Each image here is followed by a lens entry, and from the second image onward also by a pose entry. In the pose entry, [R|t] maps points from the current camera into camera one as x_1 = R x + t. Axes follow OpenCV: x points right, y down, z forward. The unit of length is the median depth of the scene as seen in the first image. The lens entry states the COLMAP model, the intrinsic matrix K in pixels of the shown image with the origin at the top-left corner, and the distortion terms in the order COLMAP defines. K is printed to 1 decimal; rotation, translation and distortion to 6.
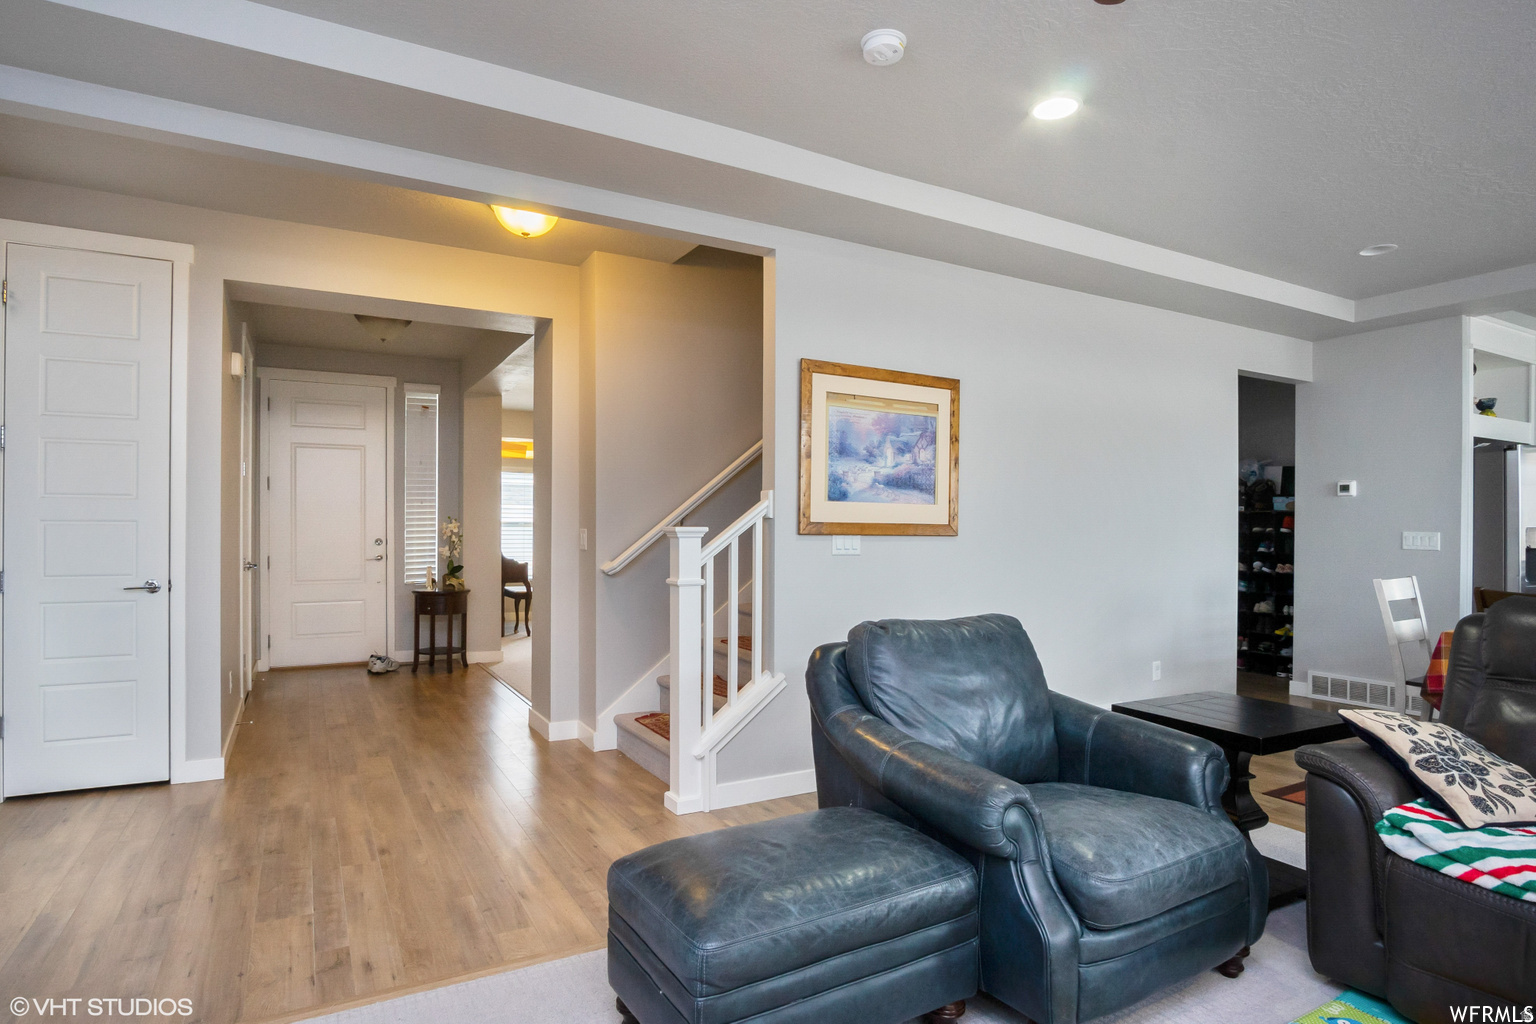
lens RADIAL K [[833.1, 0, 763.6], [0, 833.1, 522.8], [0, 0, 1]] dist [-0.024736, 0.006933]
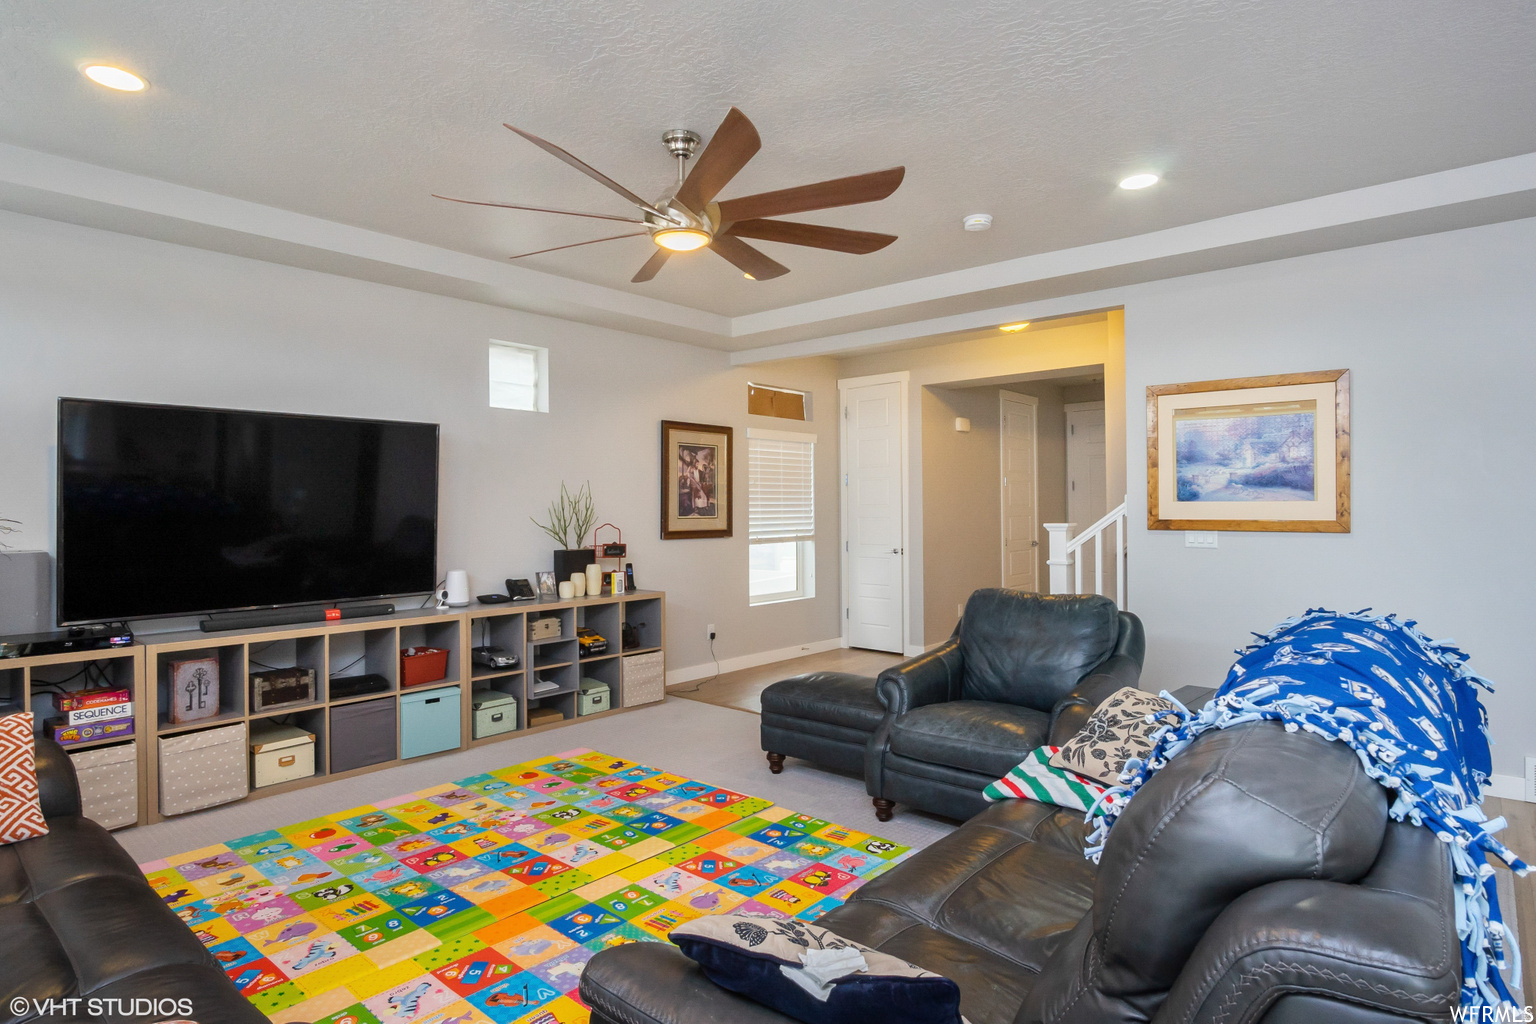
lens RADIAL K [[833.1, 0, 773.1], [0, 833.1, 507.9], [0, 0, 1]] dist [-0.024736, 0.006933]
pose [[0.347978, -0.010785, -0.937441, 0.956004], [0.009319, 0.999924, -0.008044, -0.012168], [0.937456, -0.005937, 0.348052, 0.050056]]
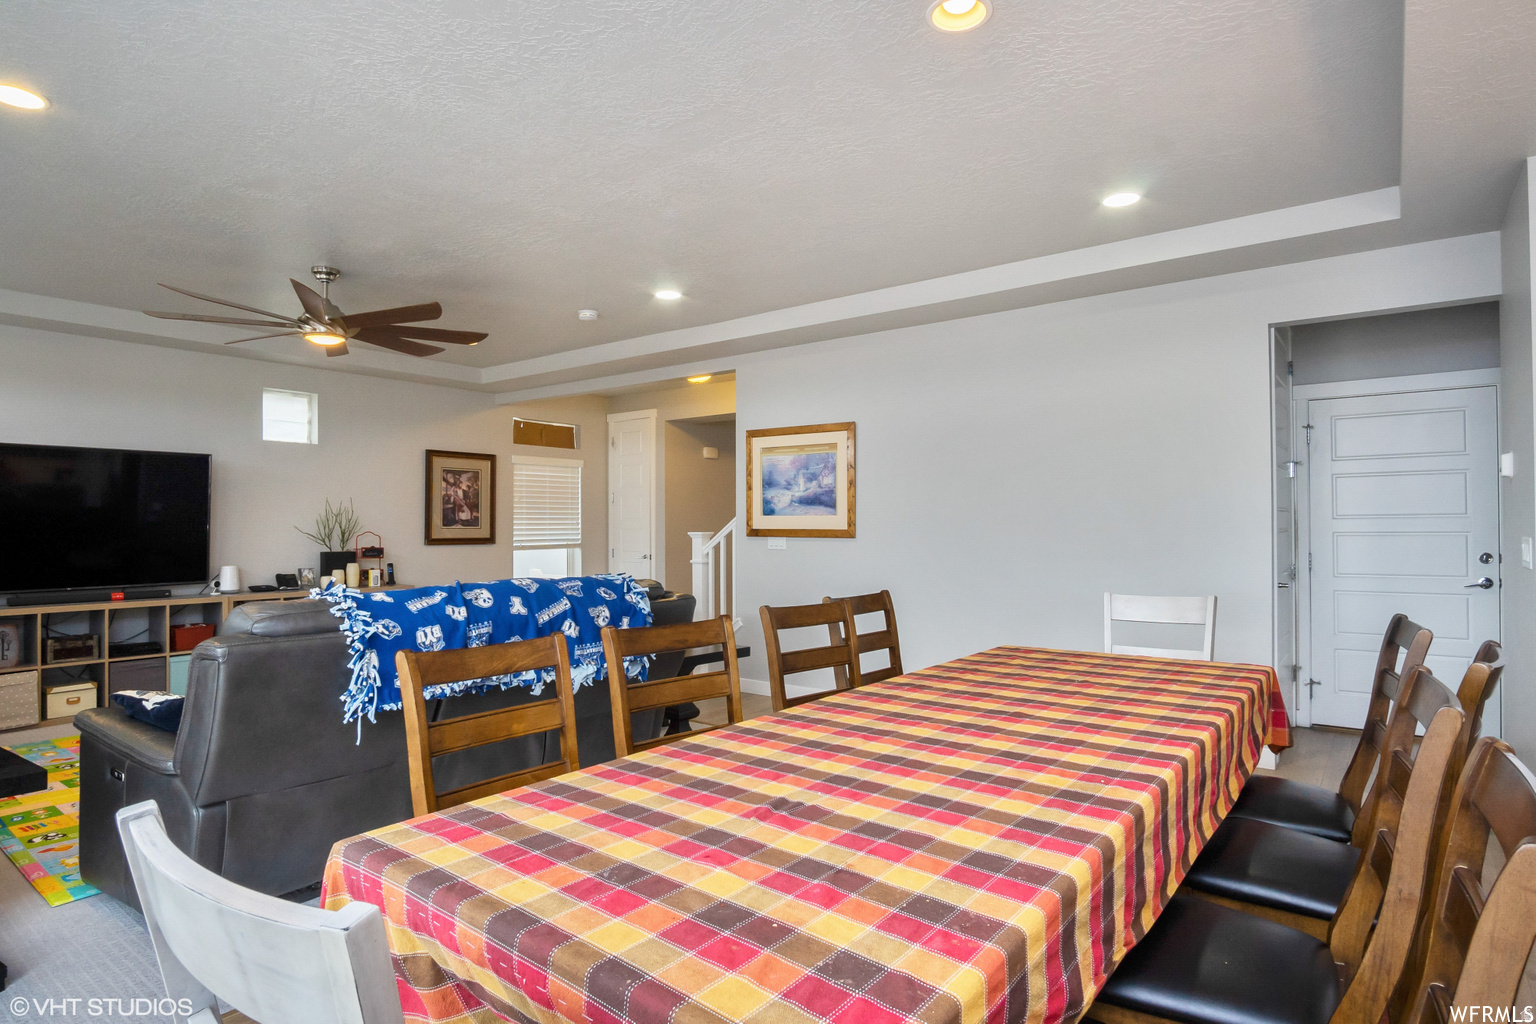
lens RADIAL K [[833.1, 0, 763.3], [0, 833.1, 518.9], [0, 0, 1]] dist [-0.024736, 0.006933]
pose [[0.397110, -0.015146, -0.917646, 1.516940], [0.005642, 0.999885, -0.014062, 0.003188], [0.917754, 0.000407, 0.397150, 0.350443]]
